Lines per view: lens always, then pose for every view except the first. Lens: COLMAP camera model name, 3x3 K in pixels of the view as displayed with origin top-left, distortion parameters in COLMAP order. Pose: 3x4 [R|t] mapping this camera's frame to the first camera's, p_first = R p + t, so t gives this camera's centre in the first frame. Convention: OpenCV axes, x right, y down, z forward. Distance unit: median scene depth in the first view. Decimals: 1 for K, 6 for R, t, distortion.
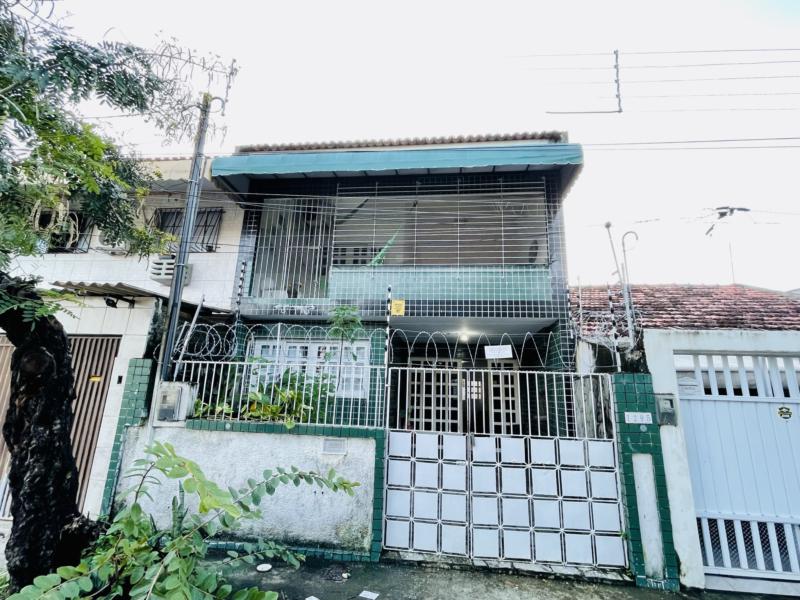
lens RADIAL K [[375.6, 0, 395.9], [0, 375.6, 302.0], [0, 0, 1]] dist [-0.004569, 0.002759]
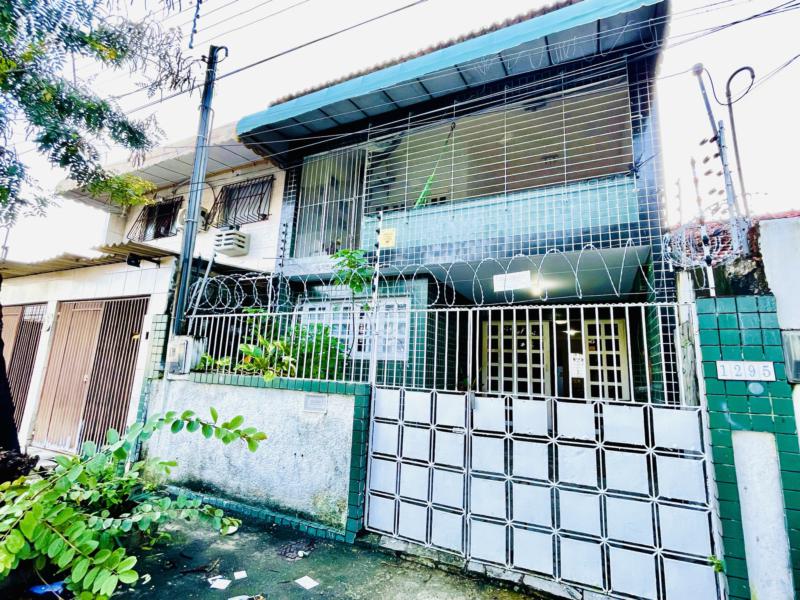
lens RADIAL K [[375.6, 0, 402.7], [0, 375.6, 299.3], [0, 0, 1]] dist [-0.004569, 0.002759]
pose [[0.946528, -0.051697, -0.318452, 0.313733], [0.063646, 0.997601, 0.027226, 0.139873], [0.316281, -0.046038, 0.947548, 0.269458]]
